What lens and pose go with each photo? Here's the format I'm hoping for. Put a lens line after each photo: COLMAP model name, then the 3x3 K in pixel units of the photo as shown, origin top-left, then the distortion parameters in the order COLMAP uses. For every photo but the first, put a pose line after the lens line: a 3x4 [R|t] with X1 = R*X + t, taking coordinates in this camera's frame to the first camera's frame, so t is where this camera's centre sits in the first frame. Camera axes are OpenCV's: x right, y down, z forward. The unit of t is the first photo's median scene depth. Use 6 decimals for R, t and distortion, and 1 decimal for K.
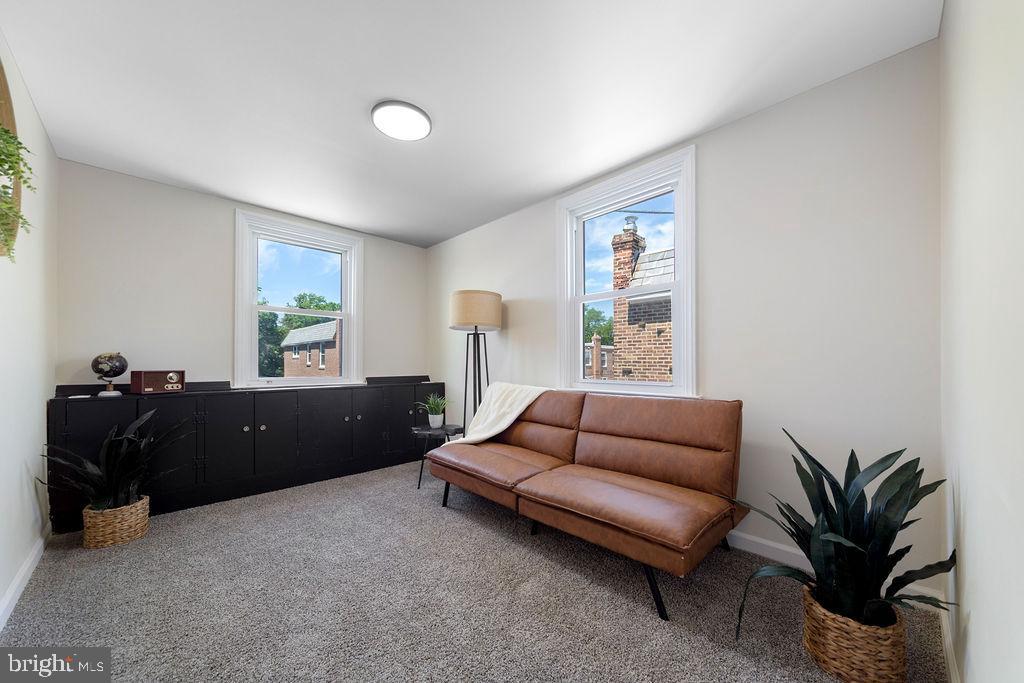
lens RADIAL K [[371.8, 0, 515.6], [0, 371.8, 346.3], [0, 0, 1]] dist [-0.002225, -0.000308]
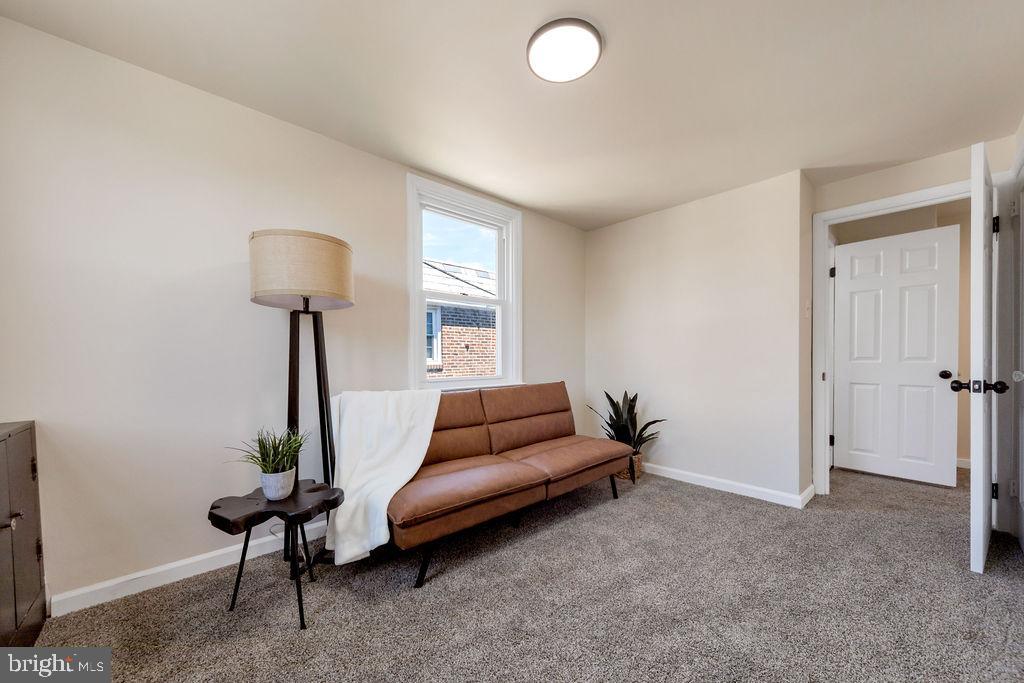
lens RADIAL K [[371.8, 0, 515.6], [0, 371.8, 346.3], [0, 0, 1]] dist [-0.002225, -0.000308]
pose [[0.037242, 0.037292, 0.998610, -0.916101], [-0.030423, 0.998883, -0.036168, 0.040020], [-0.998843, -0.029034, 0.038335, 0.896768]]
